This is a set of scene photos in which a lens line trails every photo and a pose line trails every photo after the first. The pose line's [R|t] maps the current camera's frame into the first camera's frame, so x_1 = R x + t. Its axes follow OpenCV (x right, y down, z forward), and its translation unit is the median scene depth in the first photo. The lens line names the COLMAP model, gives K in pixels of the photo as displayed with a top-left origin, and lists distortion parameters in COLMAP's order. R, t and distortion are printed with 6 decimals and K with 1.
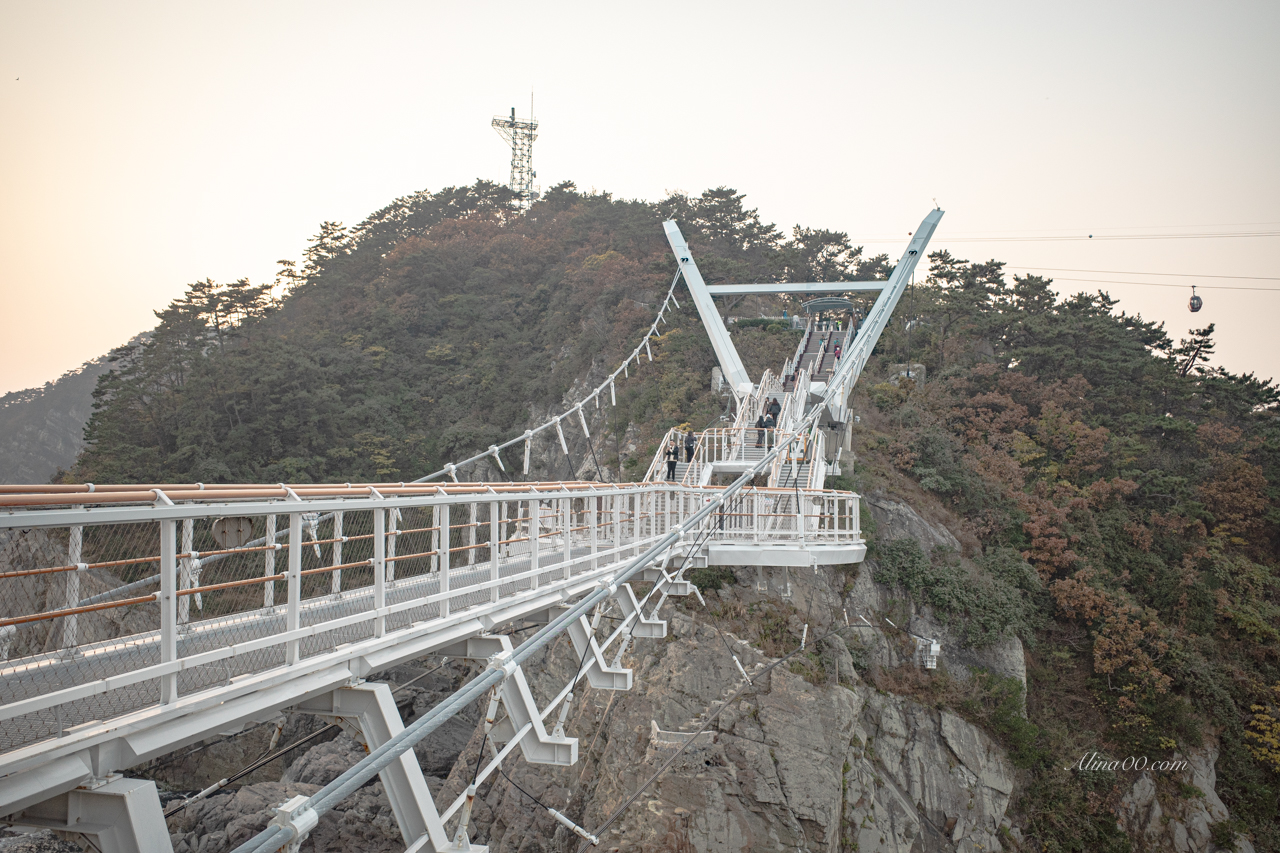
lens RADIAL K [[1060.8, 0, 614.3], [0, 1060.8, 429.4], [0, 0, 1]] dist [-0.061029, 0.063465]
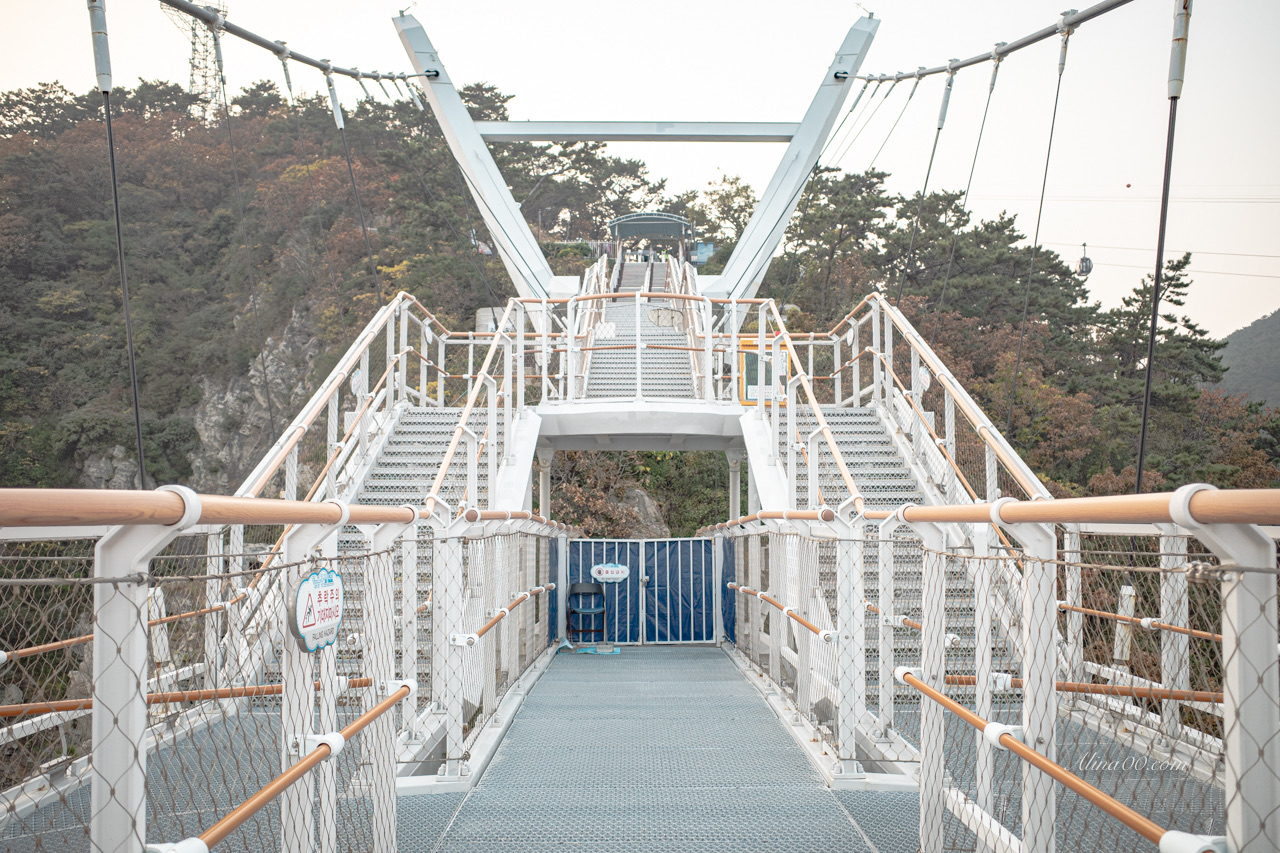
lens RADIAL K [[1060.8, 0, 648.3], [0, 1060.8, 488.8], [0, 0, 1]] dist [-0.061029, 0.063465]
pose [[0.964010, -0.016867, 0.265332, 0.024962], [0.004377, 0.998857, 0.047594, 0.024982], [-0.265832, -0.044720, 0.962982, 0.419513]]
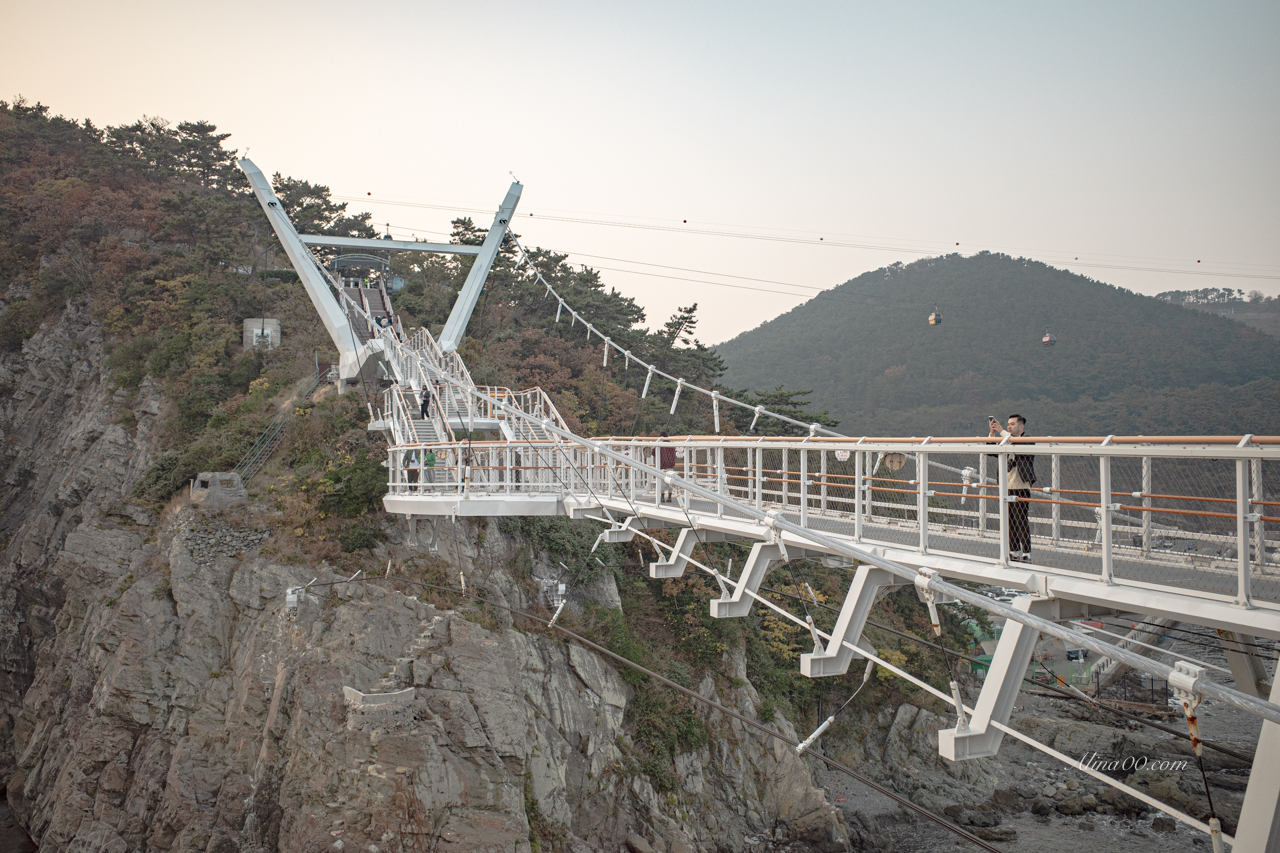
lens RADIAL K [[1060.8, 0, 641.5], [0, 1060.8, 425.4], [0, 0, 1]] dist [-0.061029, 0.063465]
pose [[0.809344, -0.007506, 0.587287, -0.205852], [-0.013529, 0.999415, 0.031418, 0.001744], [-0.587180, -0.033373, 0.808768, 0.045643]]
